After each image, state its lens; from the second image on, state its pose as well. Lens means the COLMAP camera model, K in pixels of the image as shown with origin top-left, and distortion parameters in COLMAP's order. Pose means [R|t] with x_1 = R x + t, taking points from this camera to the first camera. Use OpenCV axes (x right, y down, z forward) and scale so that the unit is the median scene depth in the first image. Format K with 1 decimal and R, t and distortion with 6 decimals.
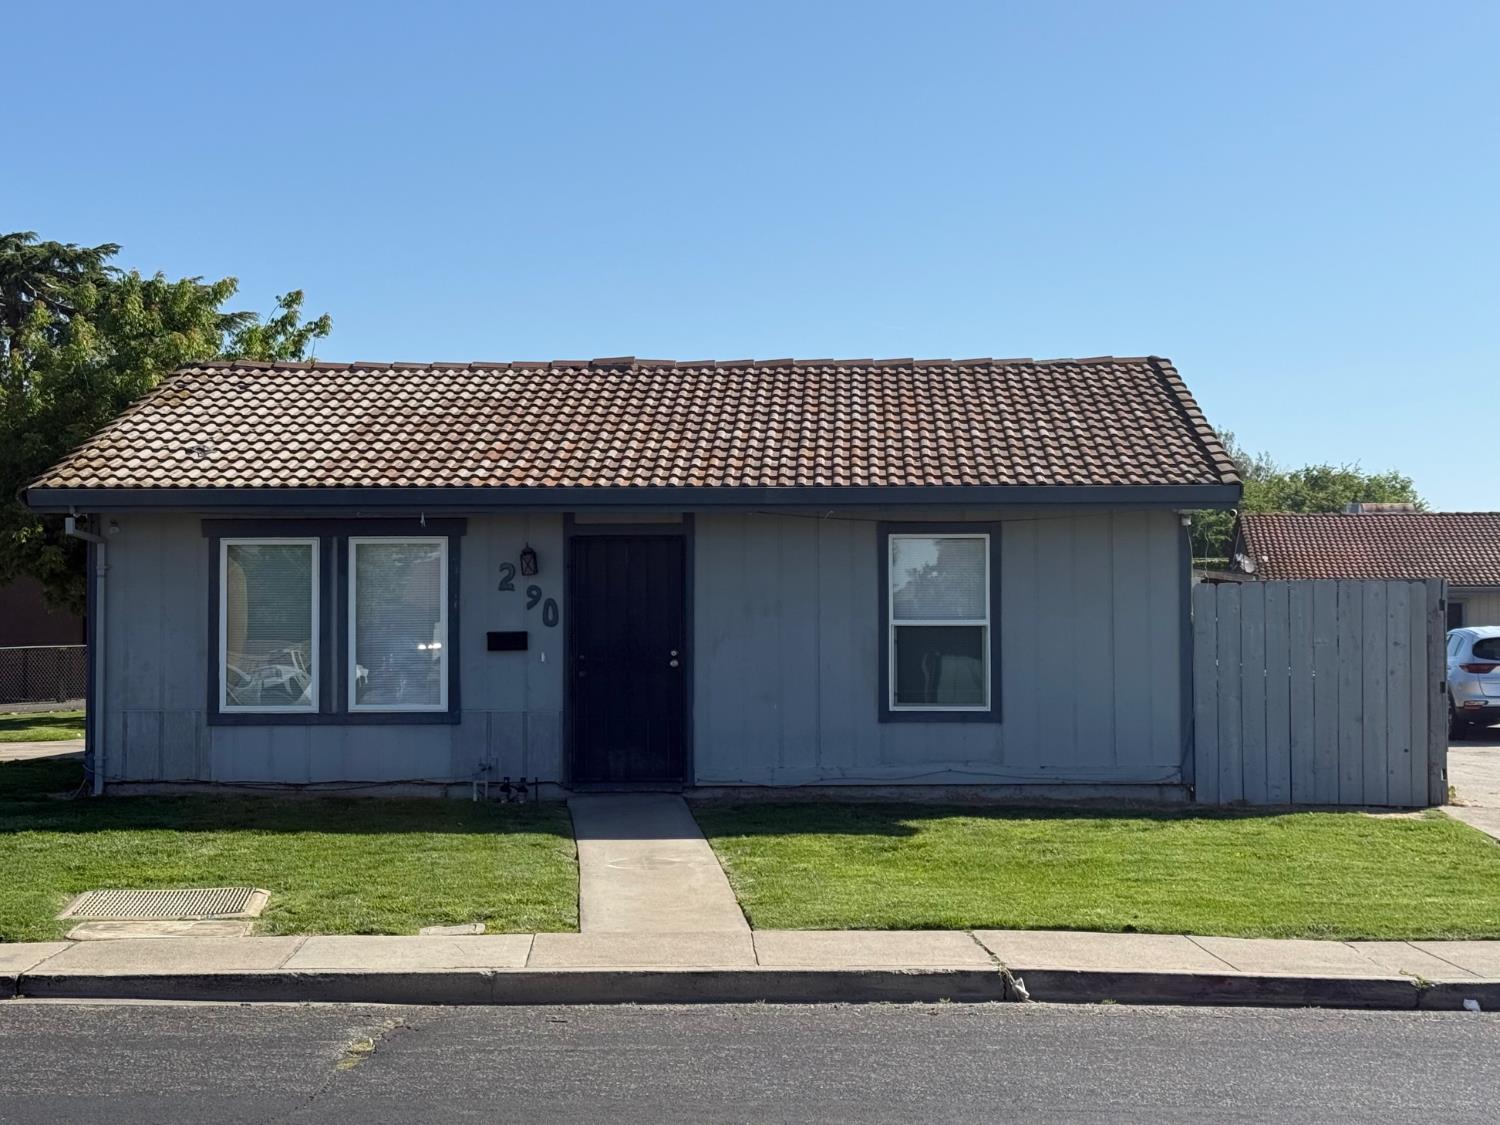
lens RADIAL K [[2365.8, 0, 748.5], [0, 2365.8, 565.2], [0, 0, 1]] dist [0.101667, 0.000000]
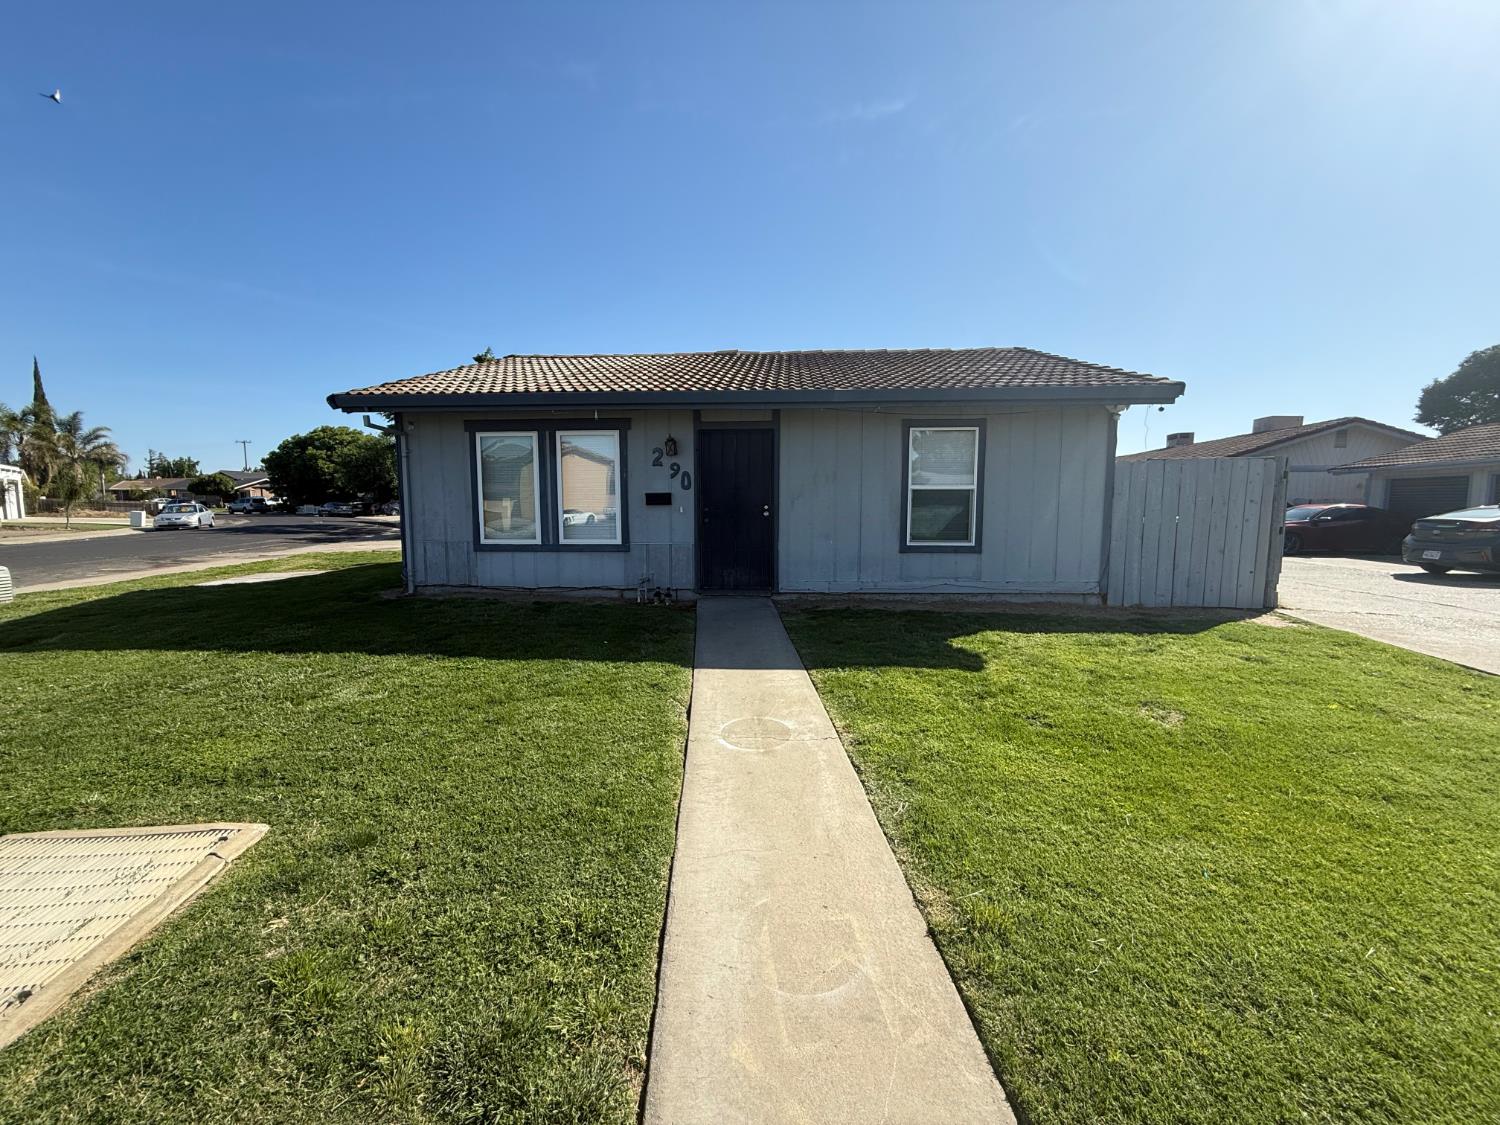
lens RADIAL K [[603.9, 0, 738.5], [0, 603.9, 559.2], [0, 0, 1]] dist [0.003134, 0.000072]
pose [[0.999179, 0.005564, -0.040138, -0.033387], [-0.000466, 0.992040, 0.125922, 0.021339], [0.040519, -0.125800, 0.991228, 0.605827]]
